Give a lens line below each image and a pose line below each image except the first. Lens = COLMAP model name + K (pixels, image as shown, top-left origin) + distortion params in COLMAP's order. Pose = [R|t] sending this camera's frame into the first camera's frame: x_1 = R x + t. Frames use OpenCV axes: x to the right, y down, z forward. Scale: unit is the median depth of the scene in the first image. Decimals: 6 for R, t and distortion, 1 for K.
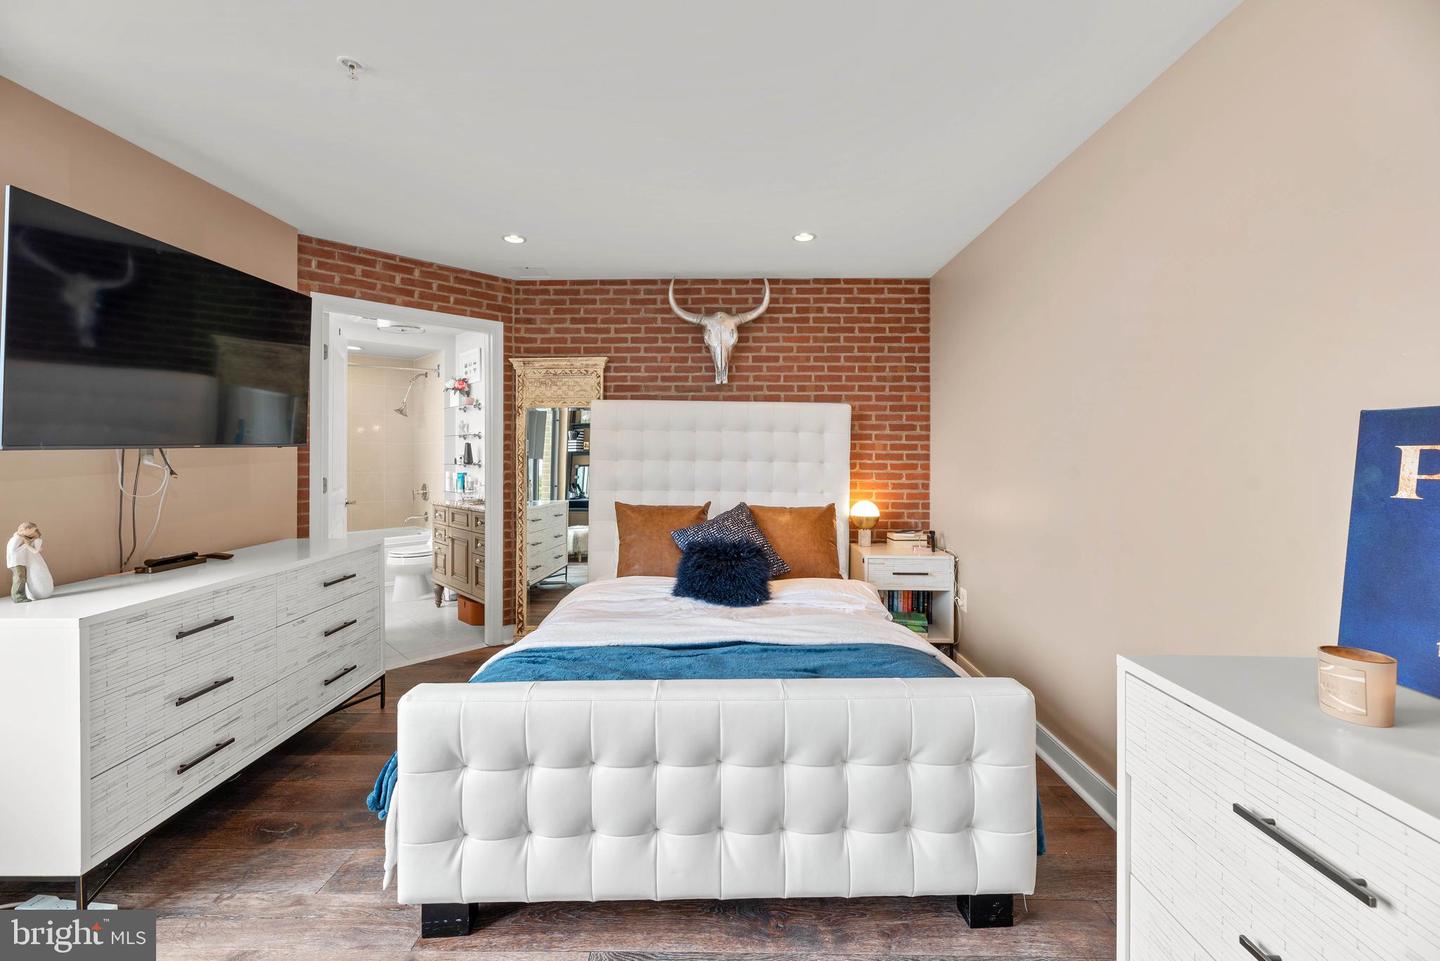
lens RADIAL K [[587.5, 0, 721.5], [0, 587.5, 451.9], [0, 0, 1]] dist [0.000384, -0.000217]
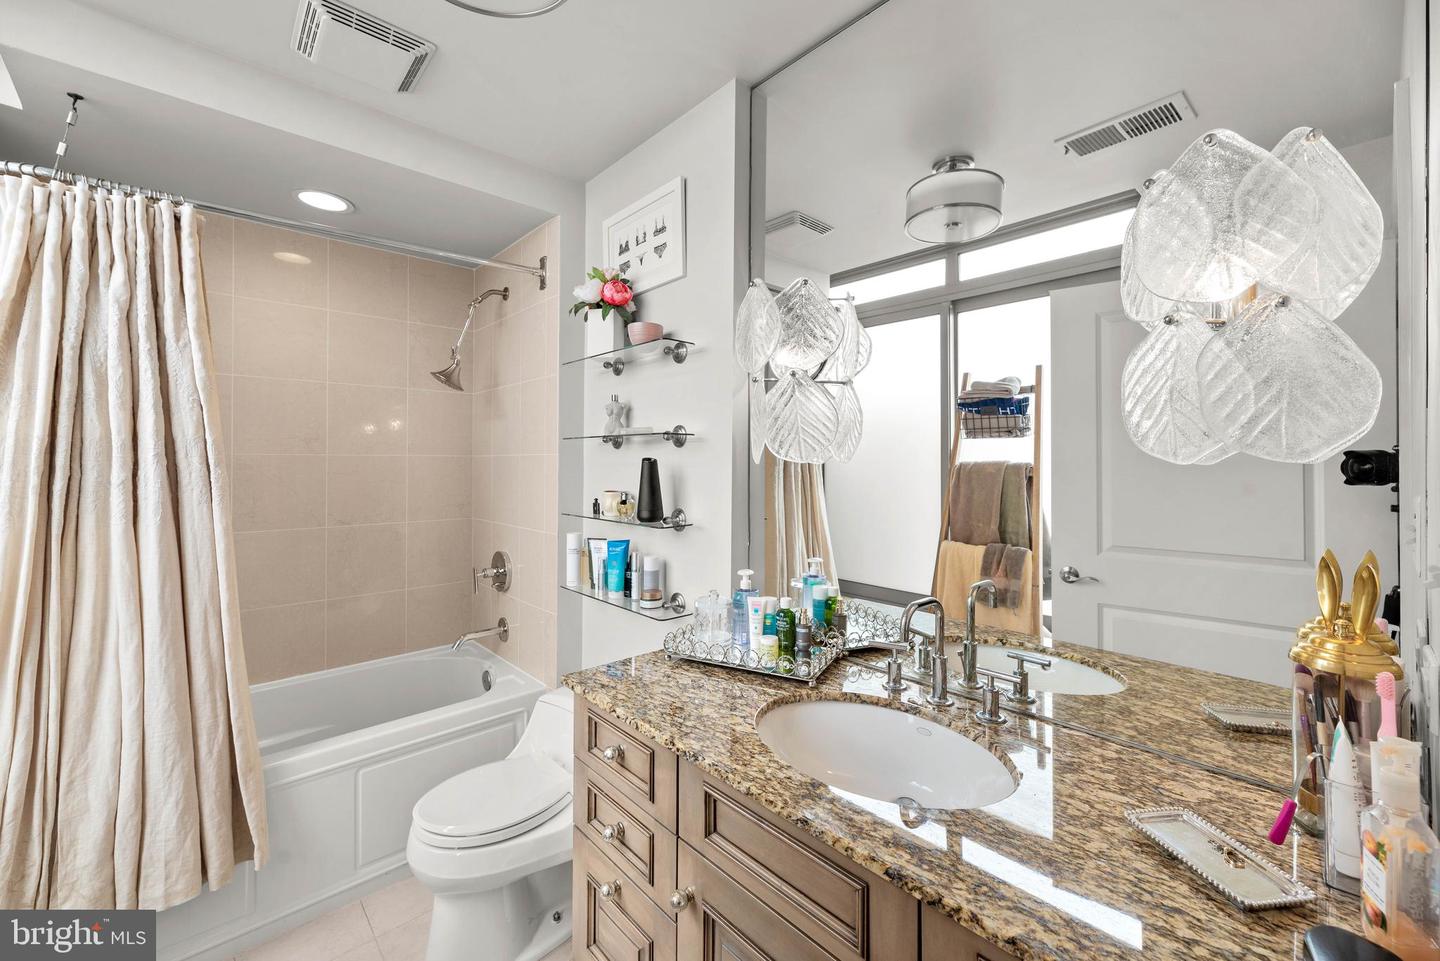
lens RADIAL K [[574.4, 0, 720.9], [0, 574.4, 450.4], [0, 0, 1]] dist [0.000348, 0.000026]
pose [[0.999526, 0.003198, -0.030612, -0.522598], [-0.003551, 0.999928, -0.011455, -0.022185], [0.030573, 0.011558, 0.999466, 0.926046]]
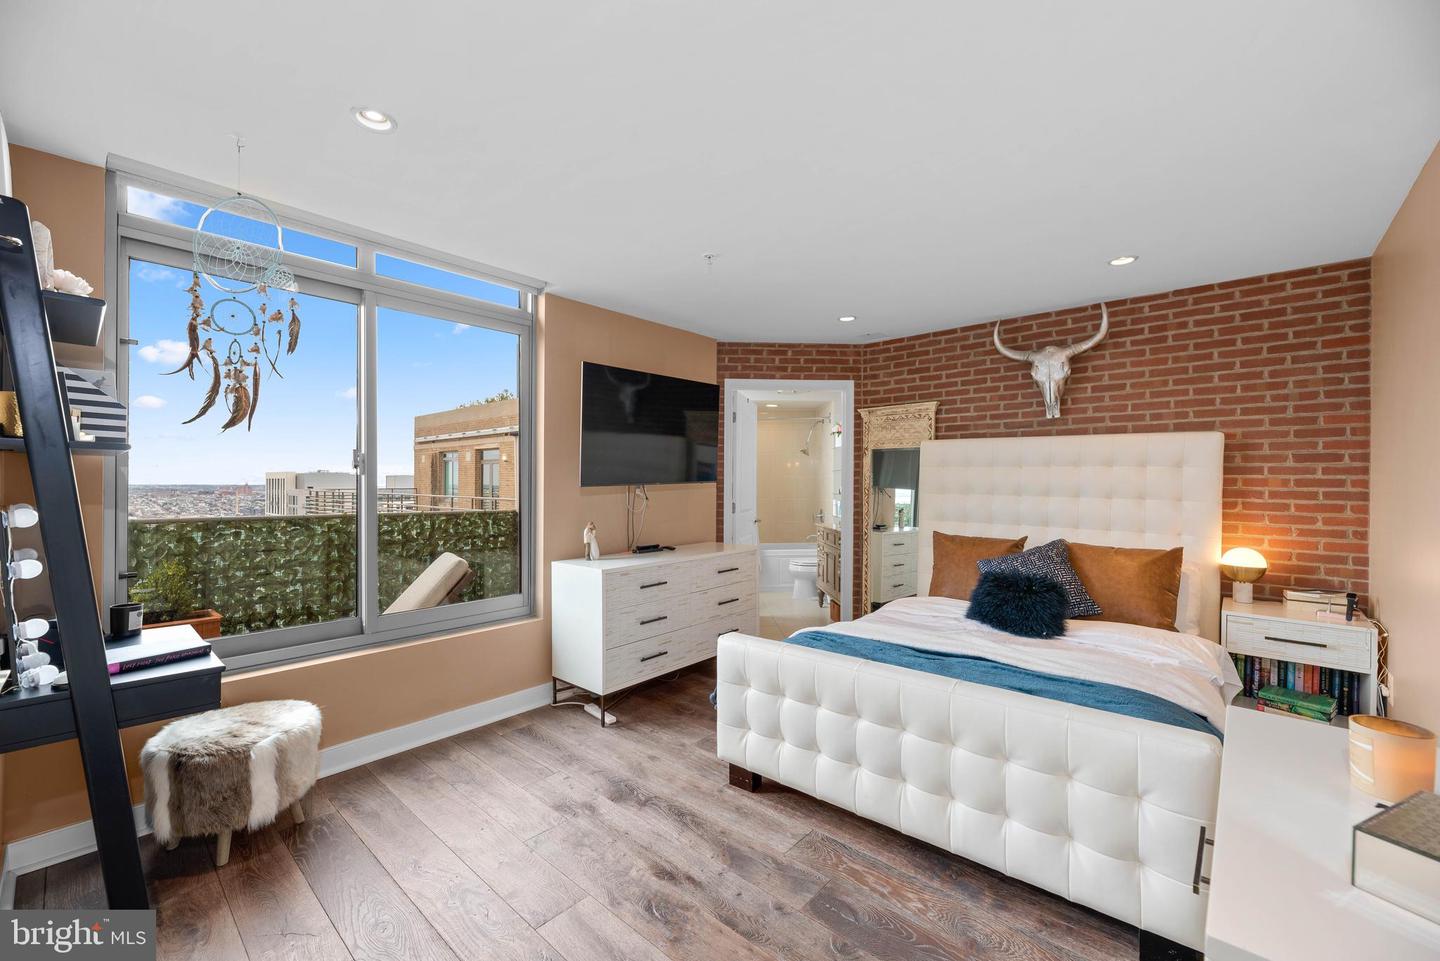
lens RADIAL K [[578.6, 0, 720.0], [0, 578.6, 480.5], [0, 0, 1]] dist [-0.000549, -0.000066]
pose [[0.752179, 0.001191, -0.658957, 0.217720], [-0.000550, 0.999999, 0.001179, -0.011858], [0.658958, -0.000524, 0.752179, -0.098039]]
